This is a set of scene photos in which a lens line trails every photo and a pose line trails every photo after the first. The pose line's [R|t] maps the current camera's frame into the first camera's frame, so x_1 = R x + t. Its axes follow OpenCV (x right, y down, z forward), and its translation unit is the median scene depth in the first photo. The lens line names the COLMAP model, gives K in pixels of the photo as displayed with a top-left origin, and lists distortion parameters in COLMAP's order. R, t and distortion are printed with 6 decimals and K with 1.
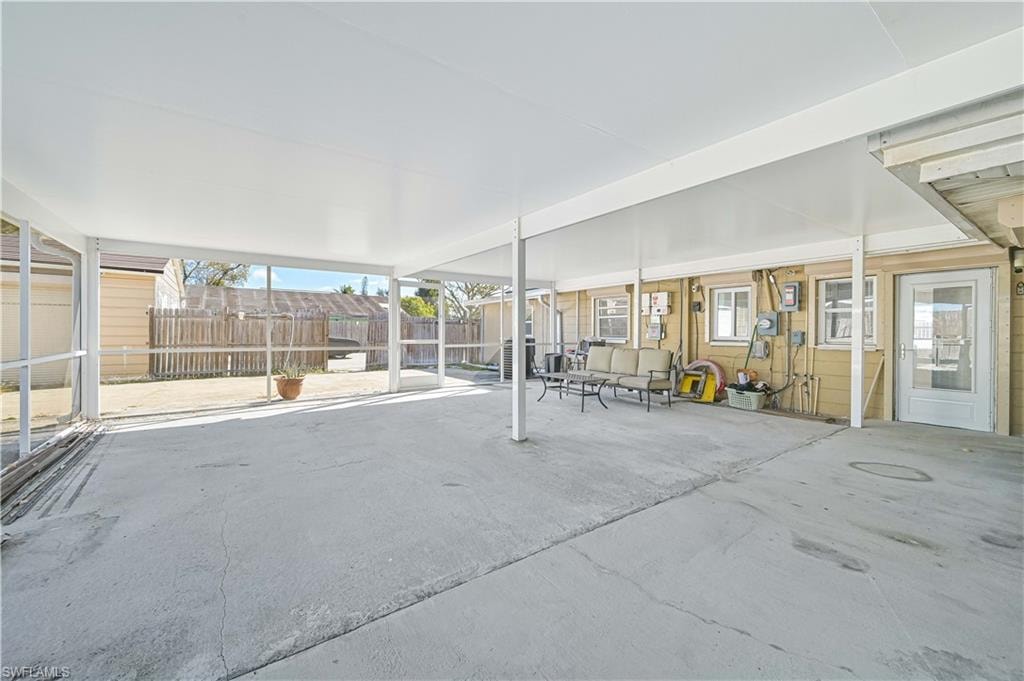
lens RADIAL K [[406.6, 0, 505.9], [0, 406.6, 333.4], [0, 0, 1]] dist [-0.004230, -0.000482]
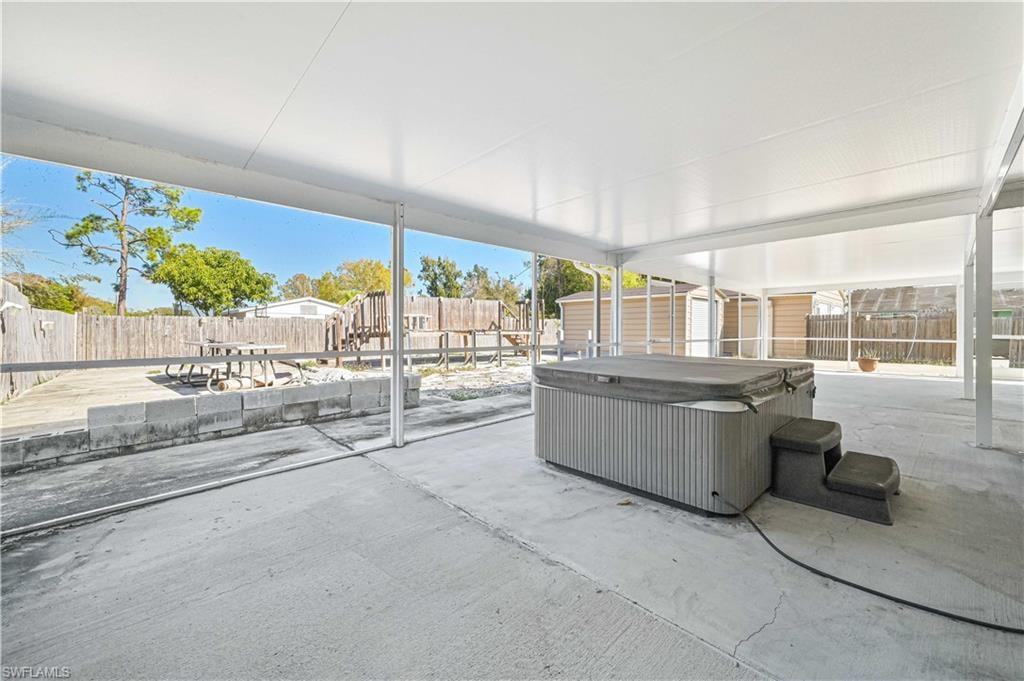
lens RADIAL K [[425.9, 0, 509.1], [0, 425.9, 337.6], [0, 0, 1]] dist [0.001911, 0.000152]
pose [[0.150190, 0.012536, -0.988578, 1.588195], [-0.002499, 0.999921, 0.012300, 0.022742], [0.988654, 0.000623, 0.150209, -1.106245]]
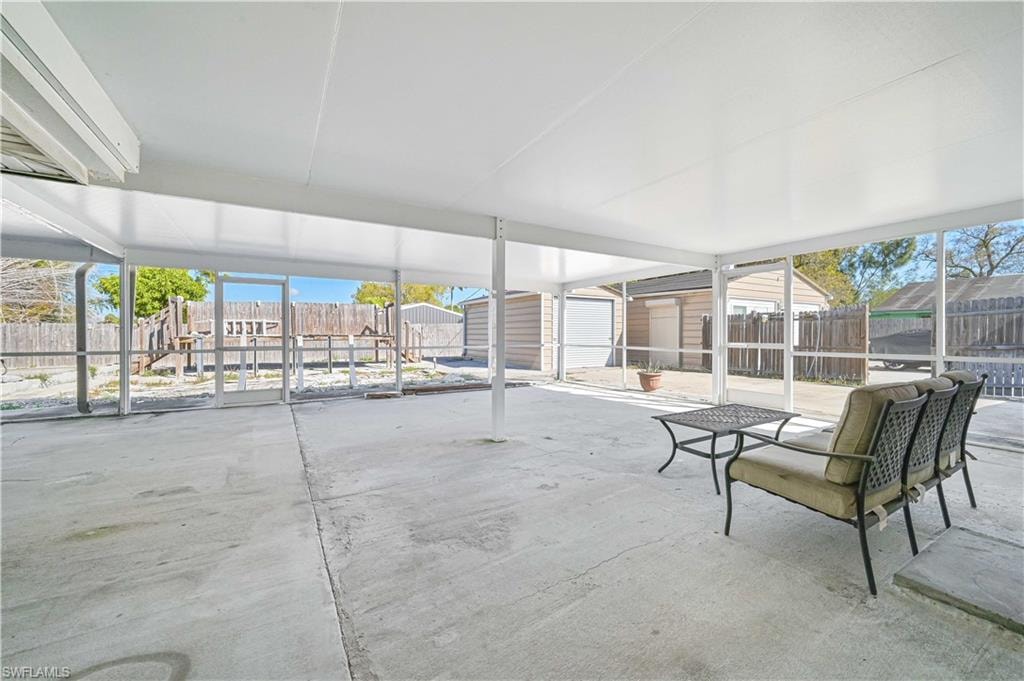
lens RADIAL K [[406.6, 0, 513.5], [0, 406.6, 337.4], [0, 0, 1]] dist [-0.004230, -0.000482]
pose [[-0.086381, 0.002103, -0.996260, 1.136027], [-0.002150, 0.999995, 0.002298, 0.009716], [0.996260, 0.002341, -0.086376, 1.264414]]
